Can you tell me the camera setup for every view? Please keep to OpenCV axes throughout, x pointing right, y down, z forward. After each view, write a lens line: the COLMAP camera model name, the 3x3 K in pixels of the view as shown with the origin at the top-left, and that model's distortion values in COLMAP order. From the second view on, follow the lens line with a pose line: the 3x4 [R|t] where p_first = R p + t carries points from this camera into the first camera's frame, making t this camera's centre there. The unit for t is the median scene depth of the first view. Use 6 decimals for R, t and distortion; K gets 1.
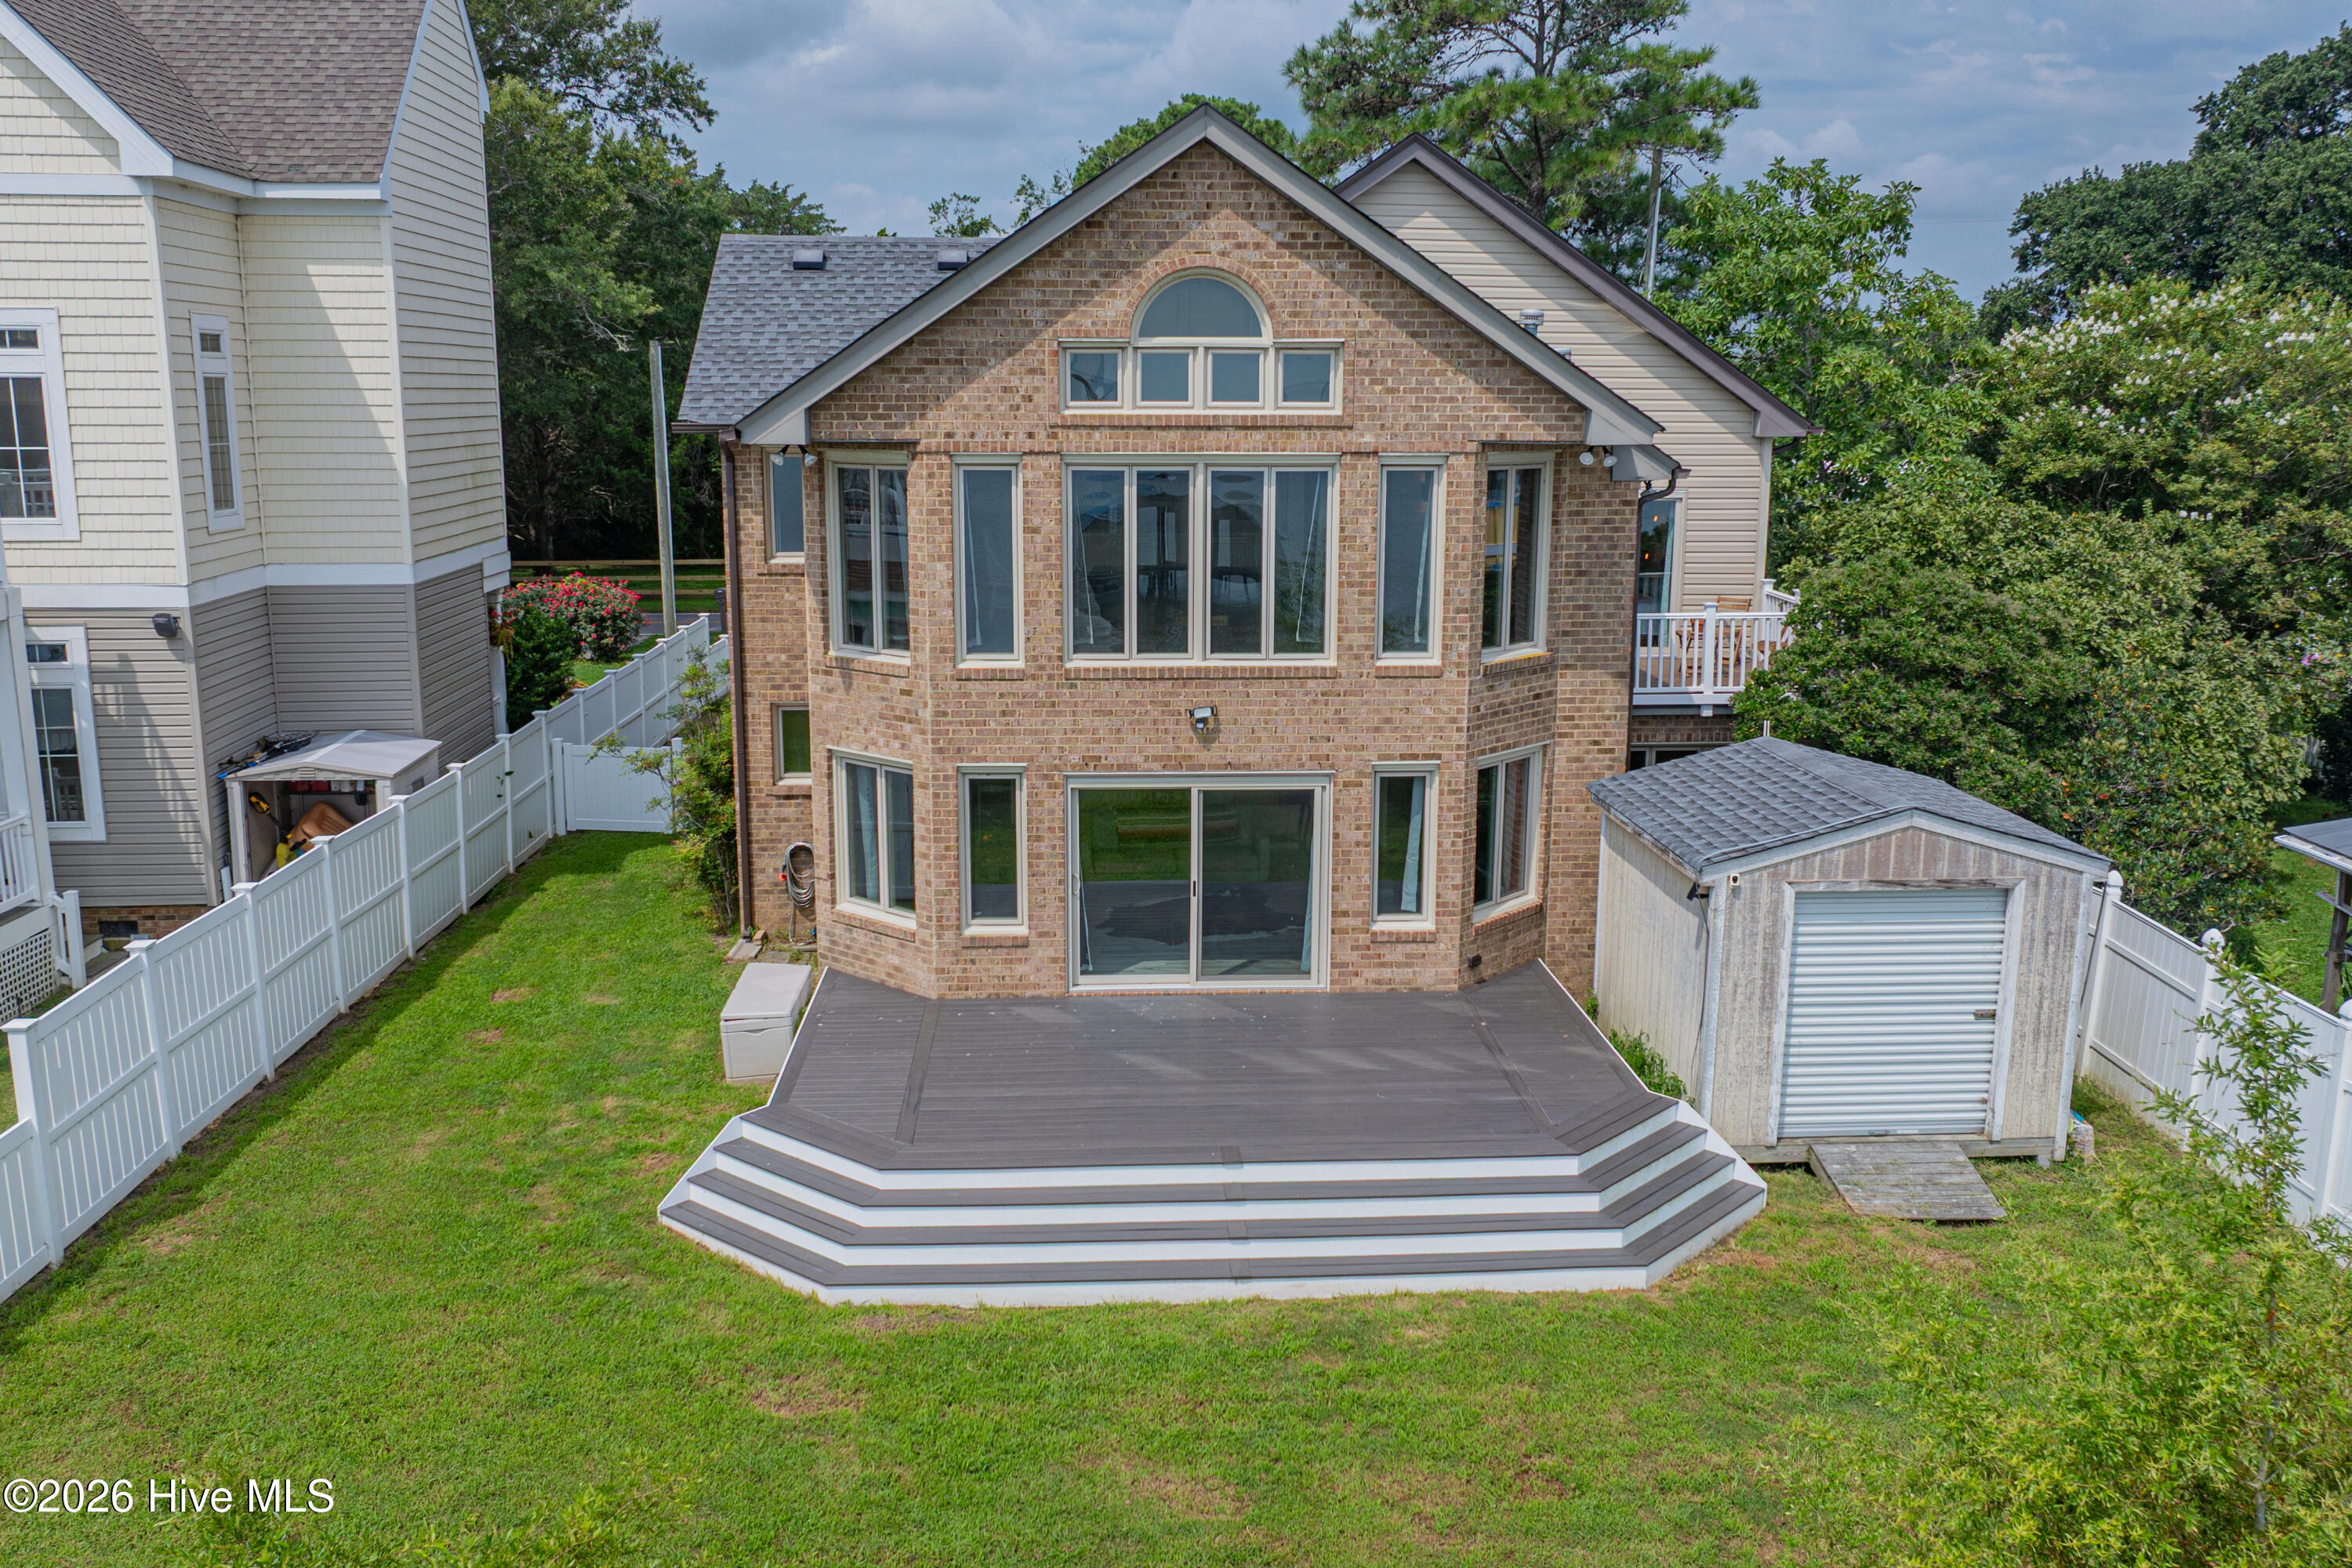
lens RADIAL K [[2028.6, 0, 1176.0], [0, 2028.6, 784.0], [0, 0, 1]] dist [-0.002344, -0.000830]
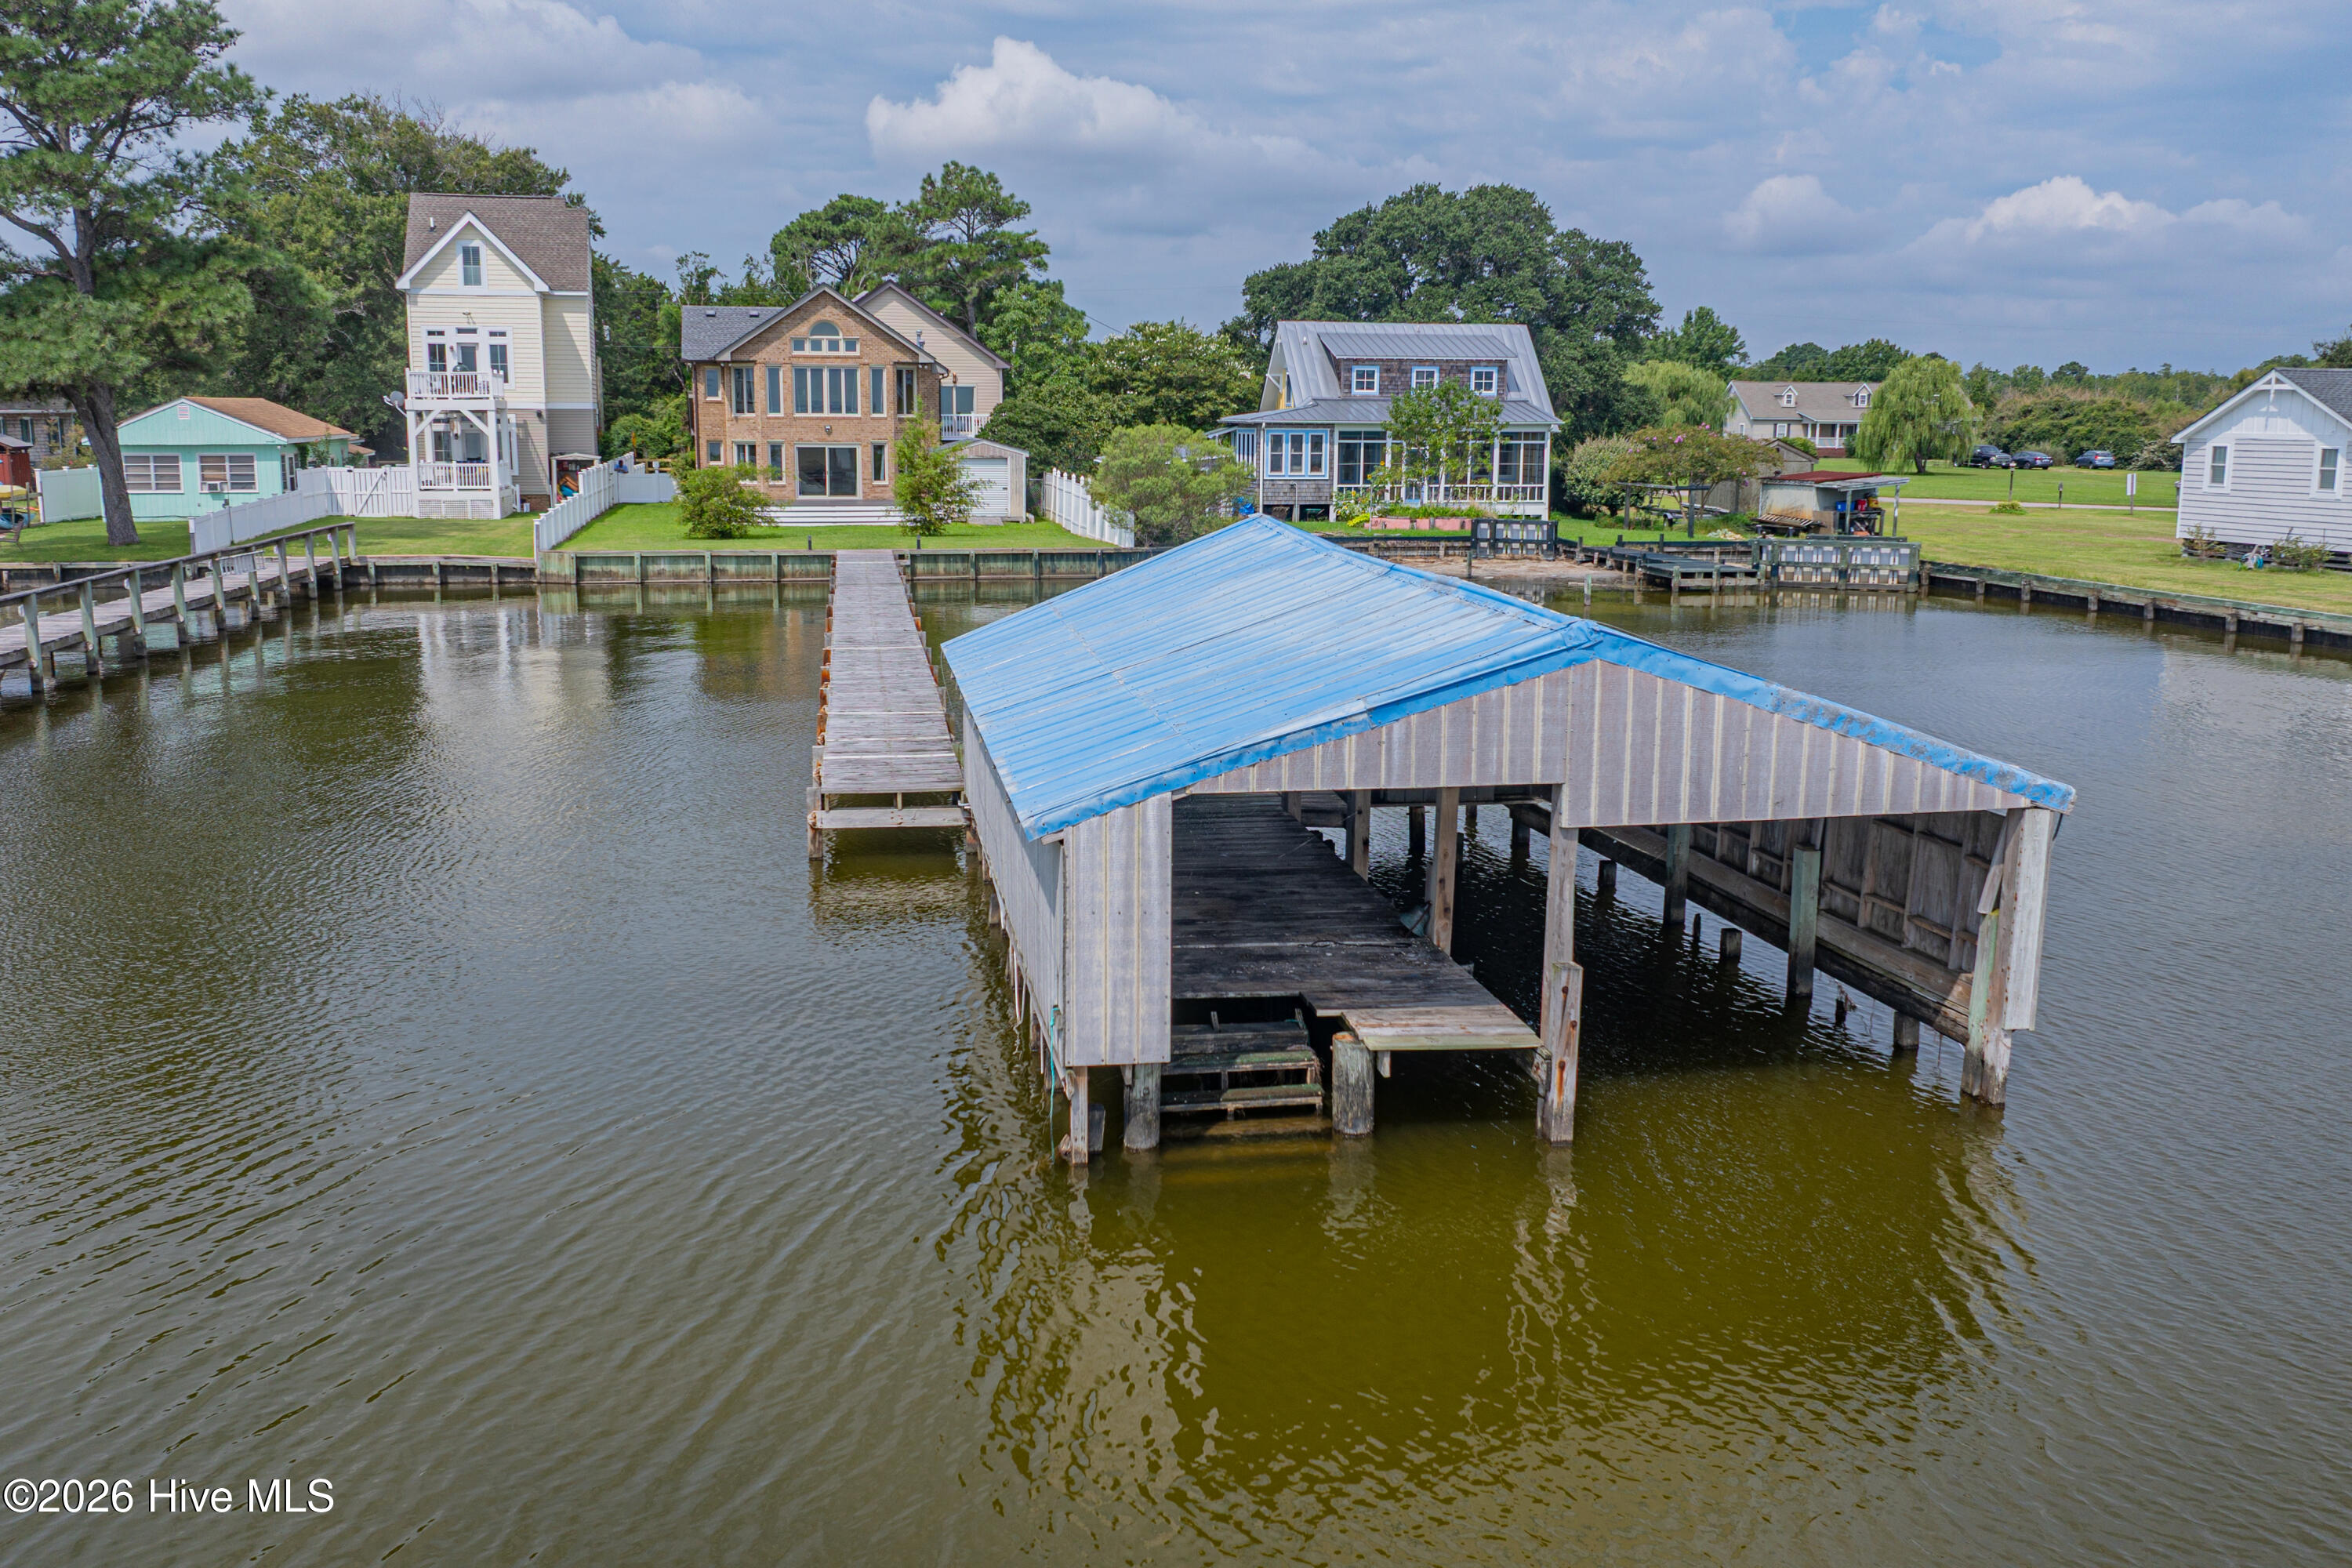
lens RADIAL K [[2028.6, 0, 1176.0], [0, 2028.6, 784.0], [0, 0, 1]] dist [-0.002344, -0.000830]
pose [[0.988475, -0.025395, 0.149242, 0.077421], [0.026595, 0.999628, -0.006053, 0.717536], [-0.149033, 0.009953, 0.988782, -3.103647]]
